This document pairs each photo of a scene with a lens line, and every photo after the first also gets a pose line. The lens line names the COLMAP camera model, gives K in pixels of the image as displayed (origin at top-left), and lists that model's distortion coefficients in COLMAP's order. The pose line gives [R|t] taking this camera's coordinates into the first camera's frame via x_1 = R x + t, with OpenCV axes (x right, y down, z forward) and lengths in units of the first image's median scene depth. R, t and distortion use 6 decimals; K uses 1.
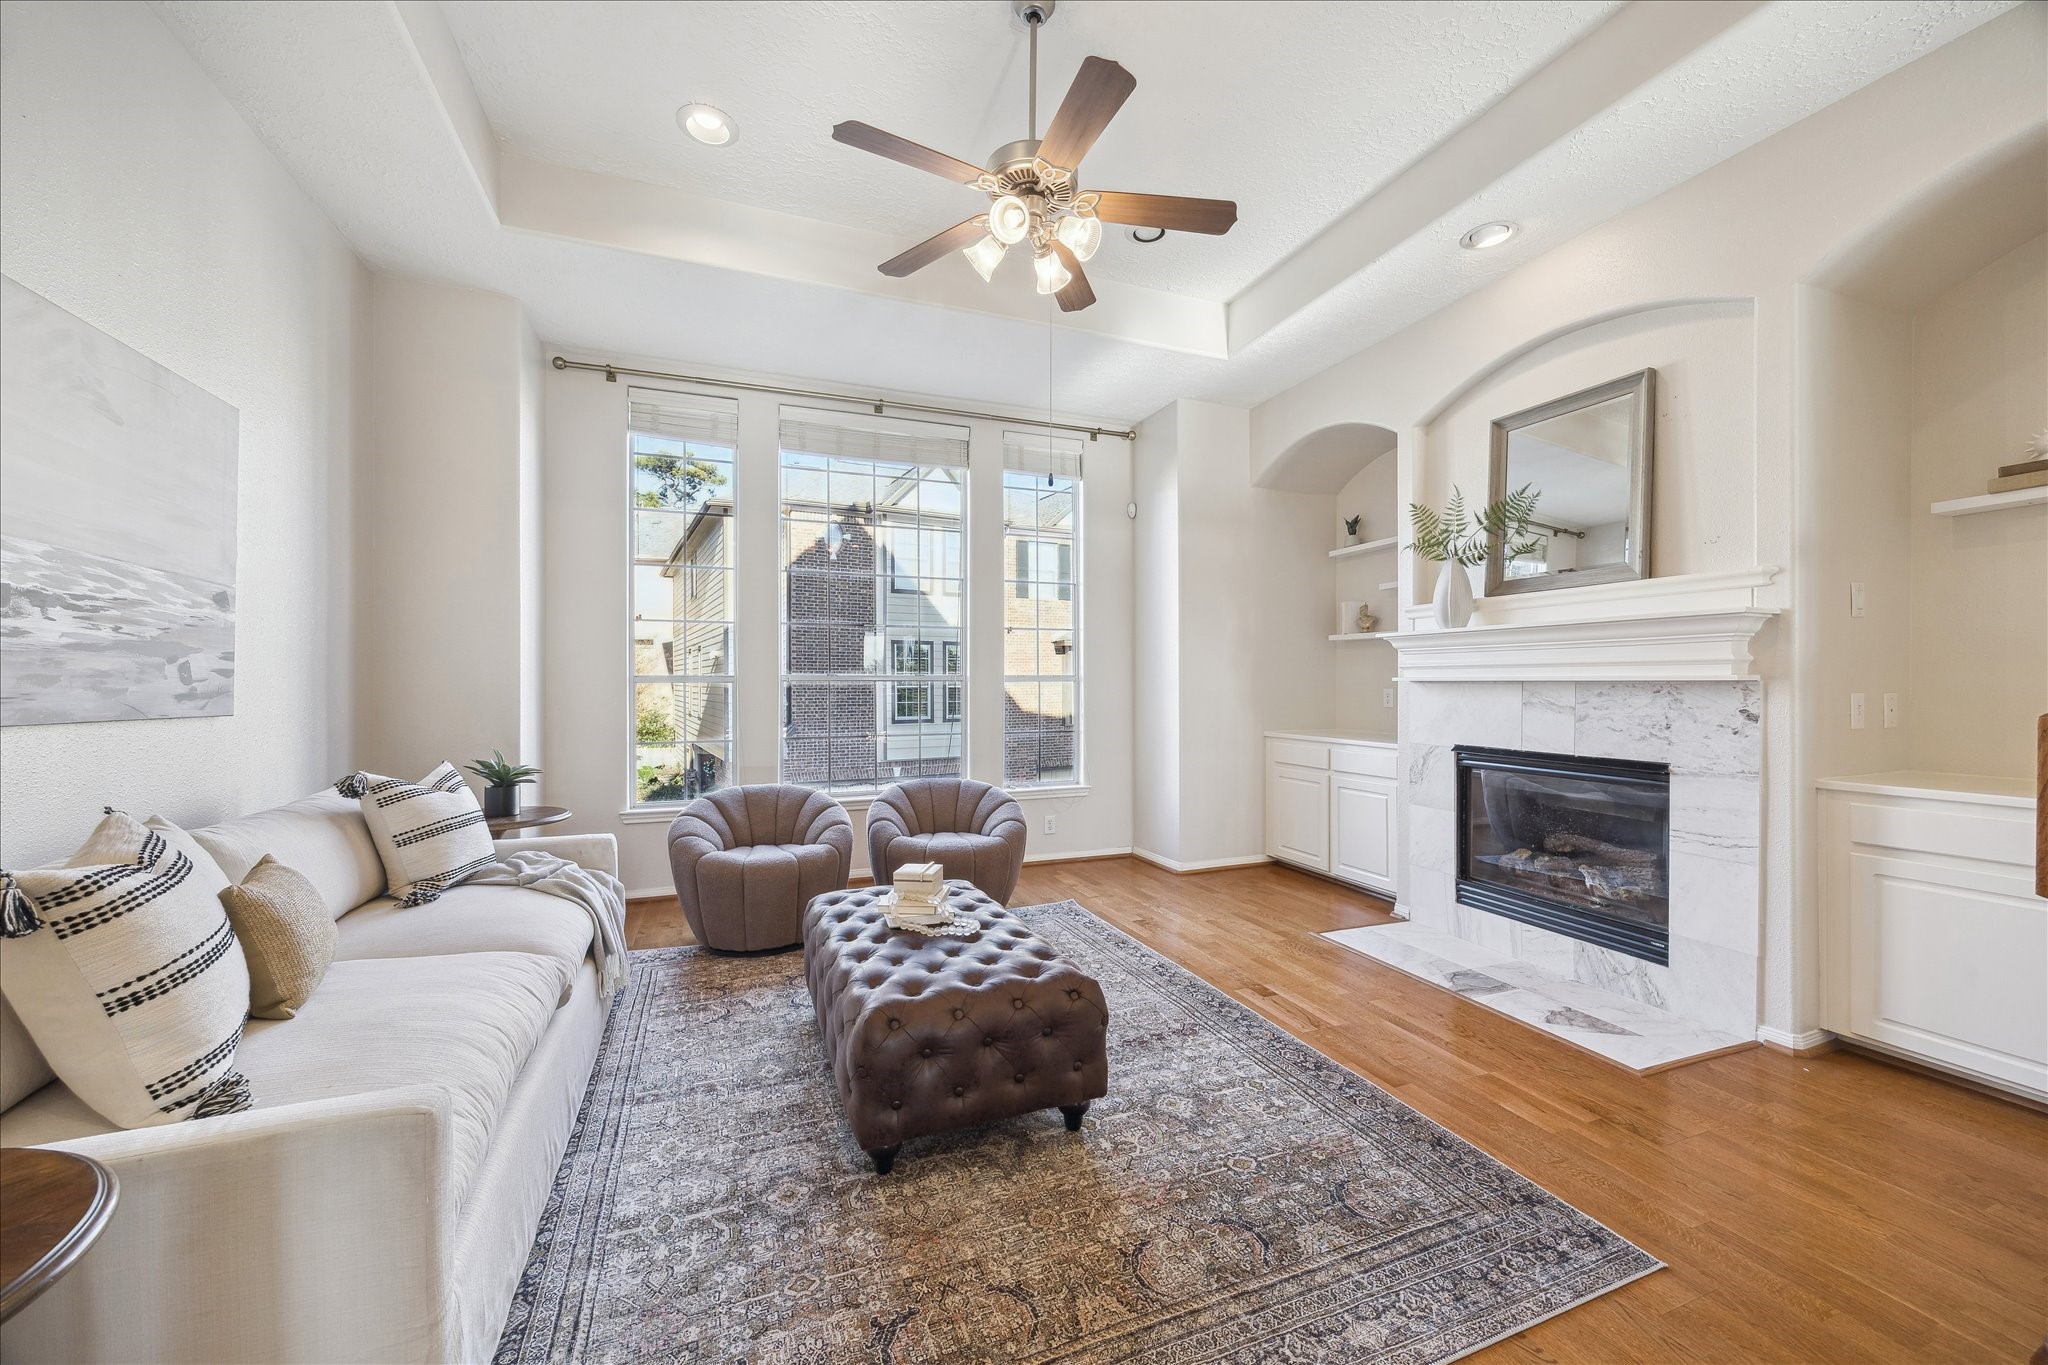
lens RADIAL K [[784.4, 0, 1045.9], [0, 784.4, 683.1], [0, 0, 1]] dist [-0.002166, 0.000947]
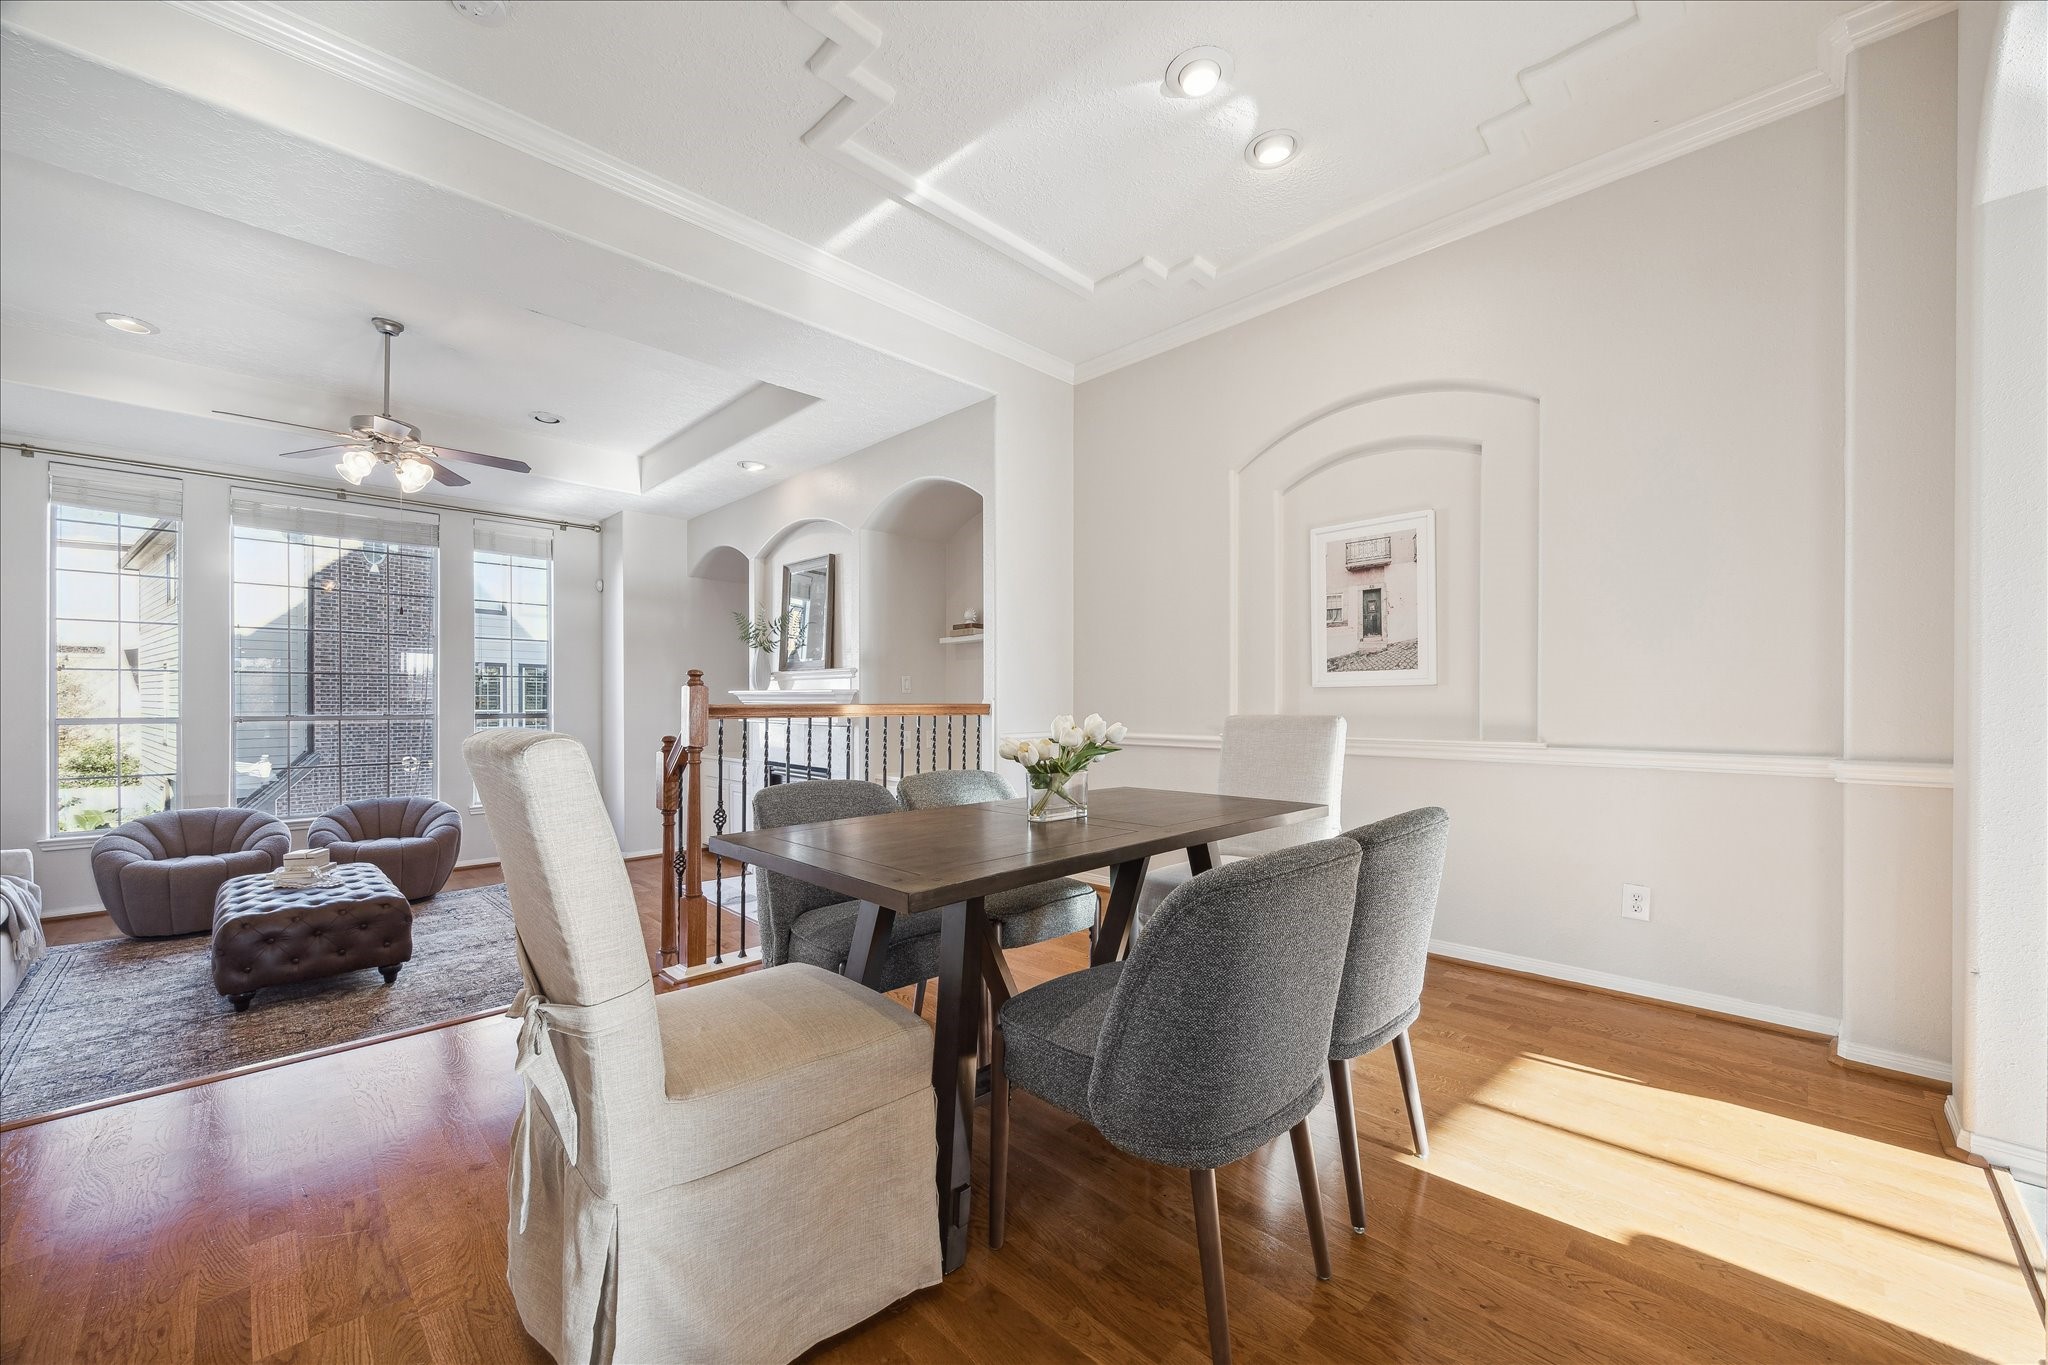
lens RADIAL K [[784.4, 0, 1038.6], [0, 784.4, 696.7], [0, 0, 1]] dist [-0.002166, 0.000947]
pose [[0.919095, 0.000755, 0.394034, 0.403089], [-0.000466, 1.000000, -0.000830, -0.052559], [-0.394035, 0.000579, 0.919095, -0.724879]]
